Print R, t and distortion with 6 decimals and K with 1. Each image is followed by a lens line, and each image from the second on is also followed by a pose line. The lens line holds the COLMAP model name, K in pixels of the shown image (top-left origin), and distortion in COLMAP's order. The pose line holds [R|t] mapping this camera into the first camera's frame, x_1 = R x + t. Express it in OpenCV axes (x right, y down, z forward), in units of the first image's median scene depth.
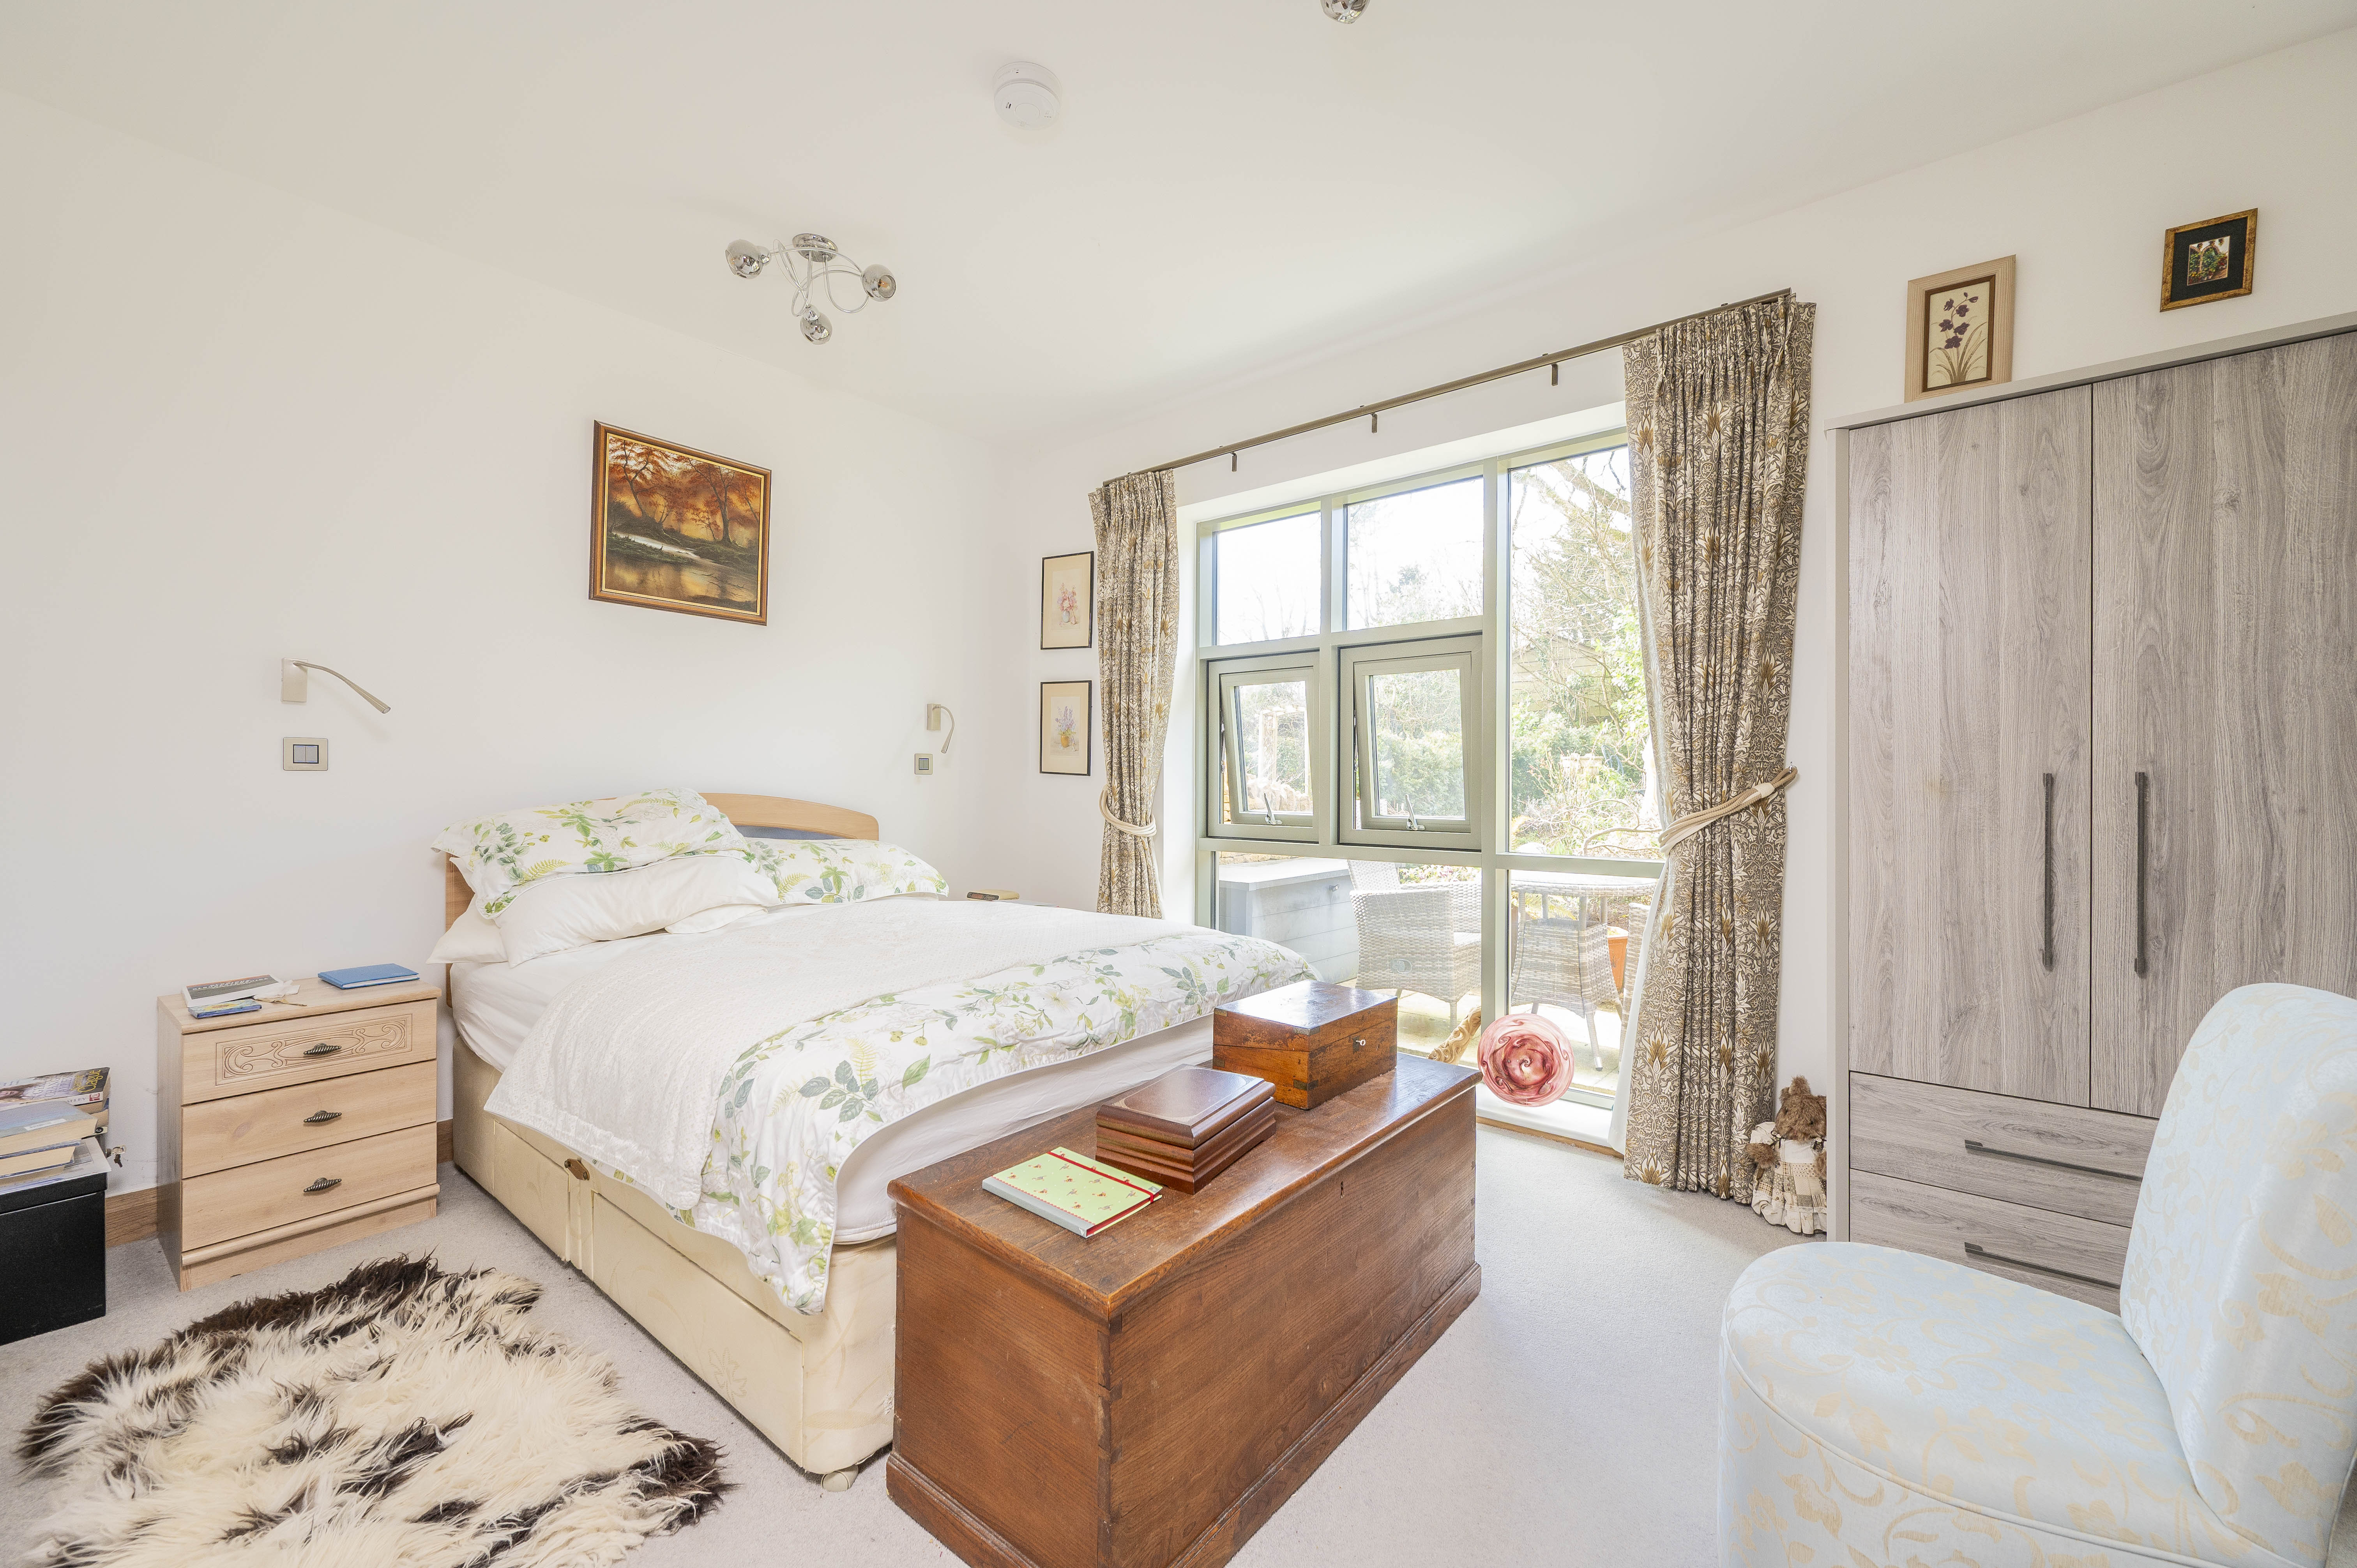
lens RADIAL K [[952.5, 0, 1189.4], [0, 952.5, 780.4], [0, 0, 1]] dist [0.003723, -0.000647]
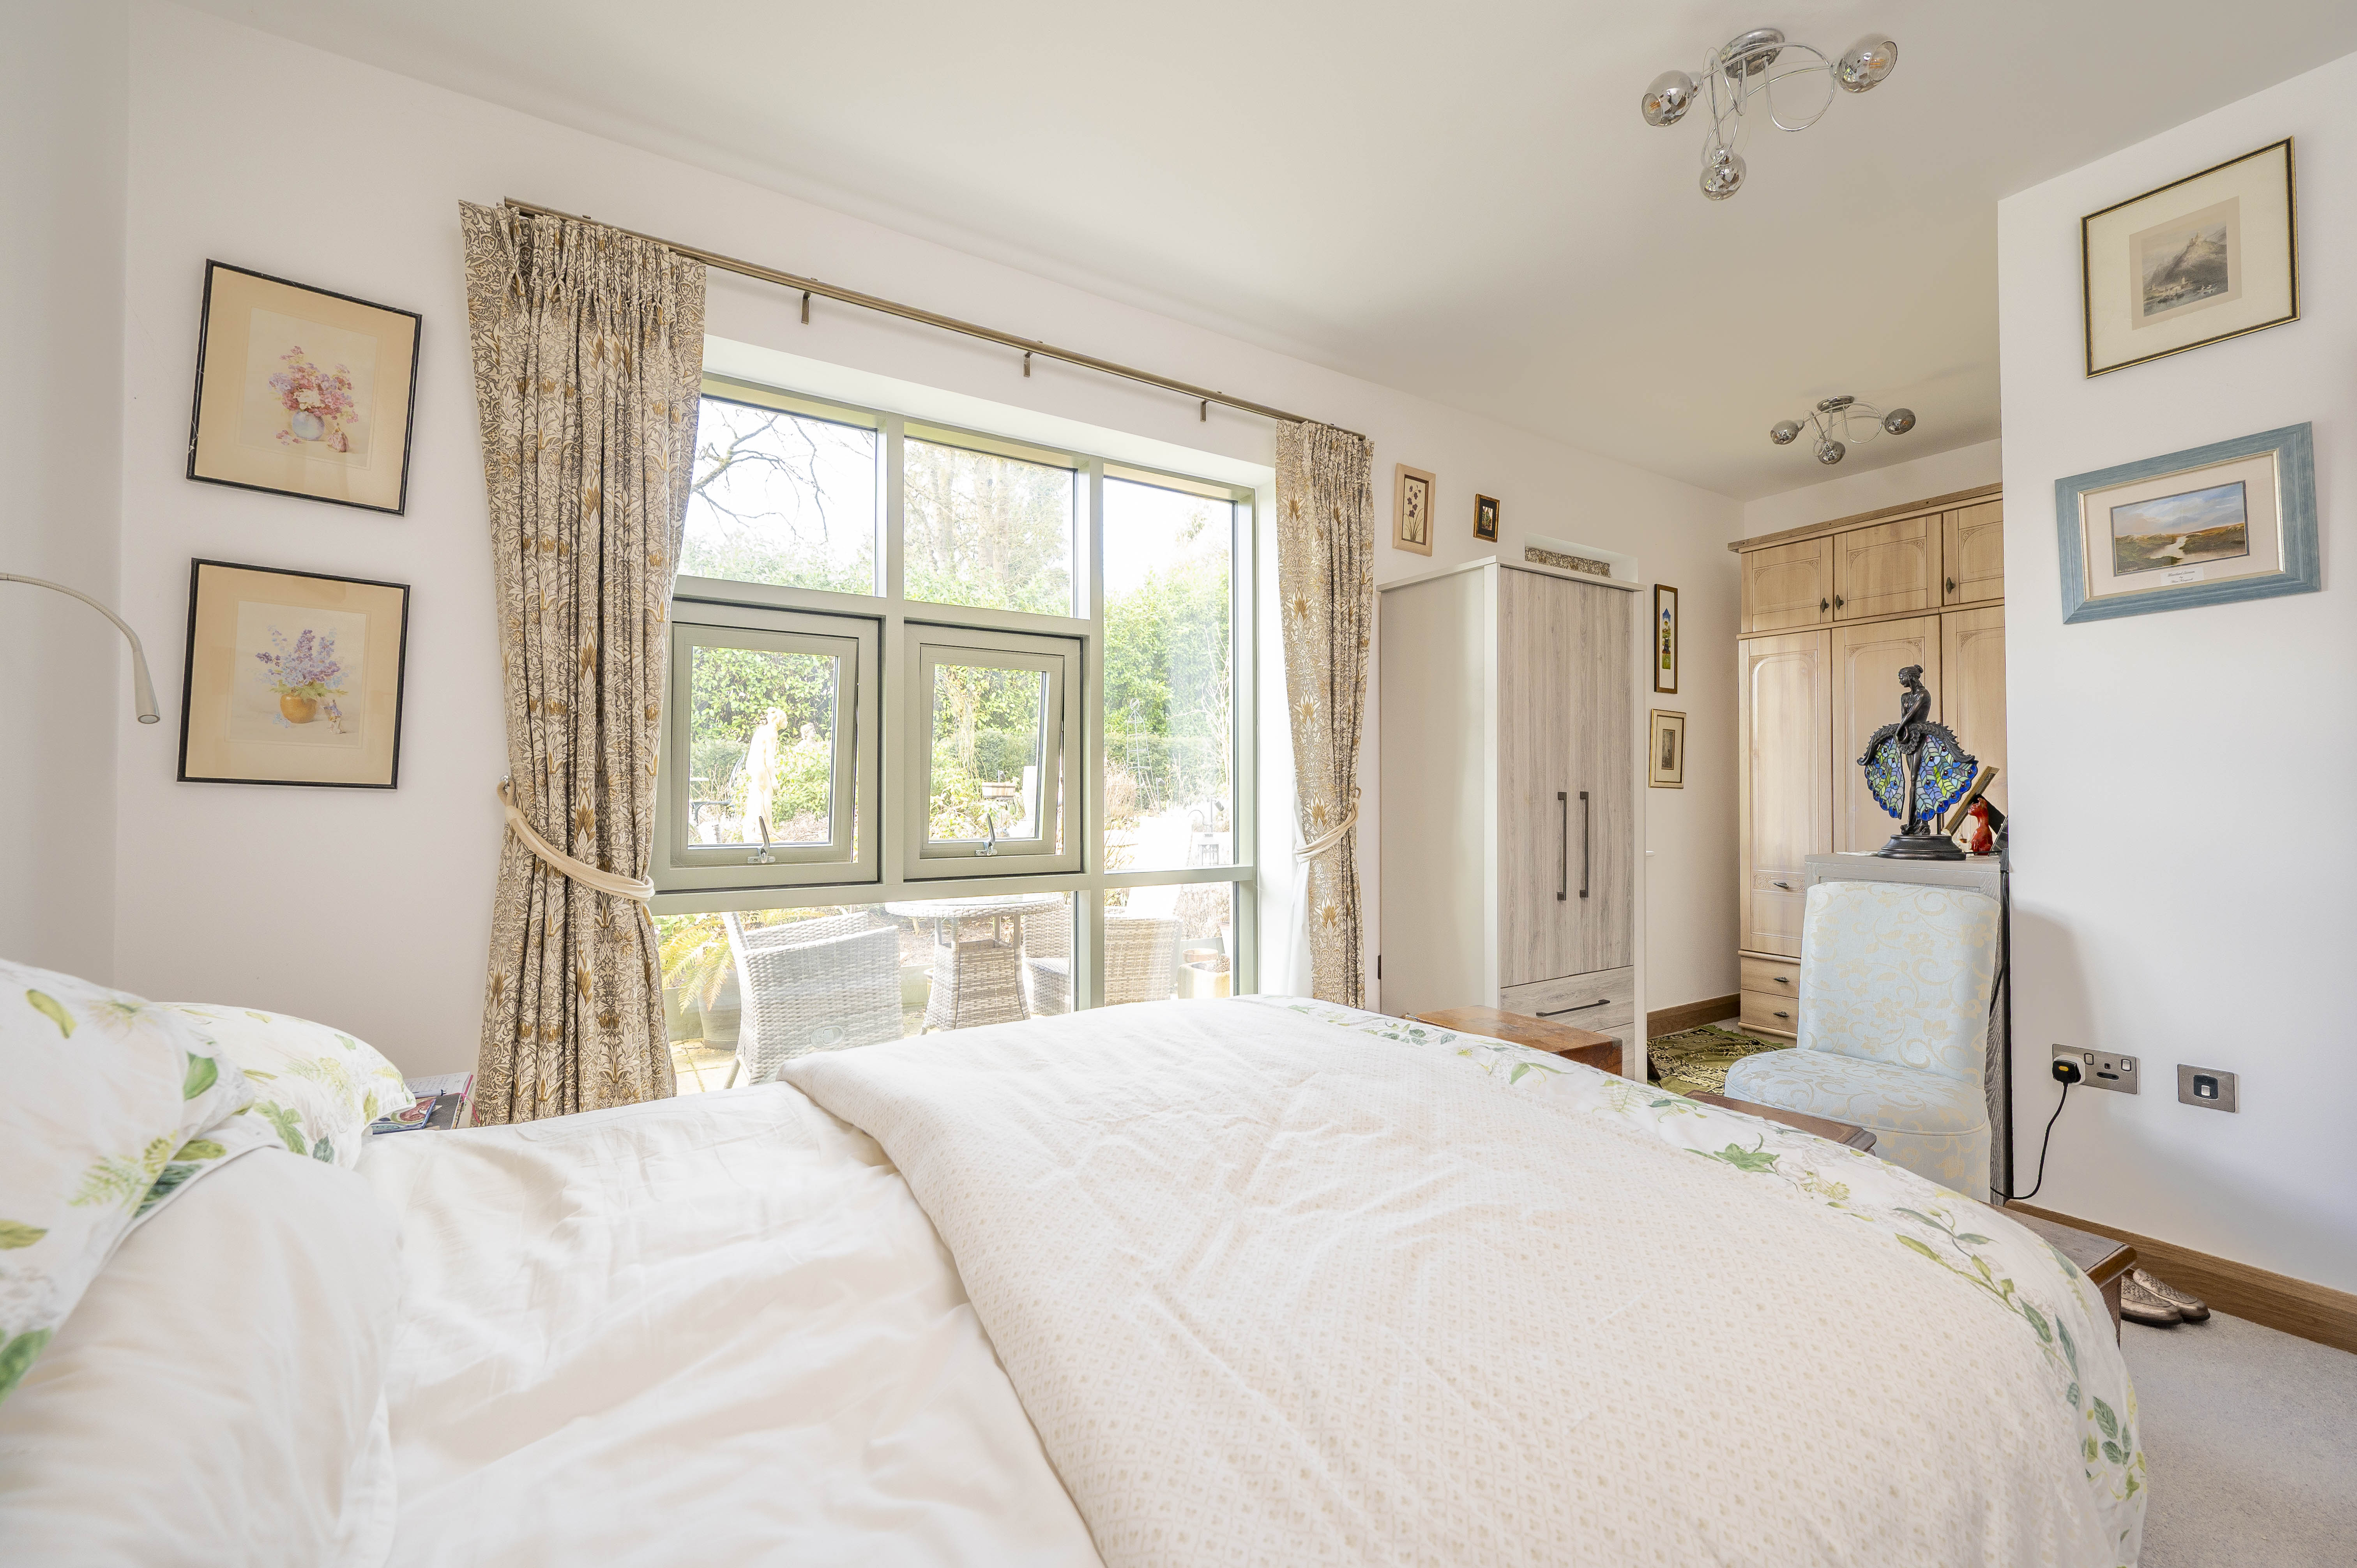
lens RADIAL K [[952.5, 0, 1188.9], [0, 952.5, 786.5], [0, 0, 1]] dist [0.003723, -0.000647]
pose [[0.303799, 0.004646, 0.952725, -0.541147], [-0.001828, 0.999989, -0.004293, -0.005383], [-0.952734, -0.000437, 0.303804, 0.604473]]
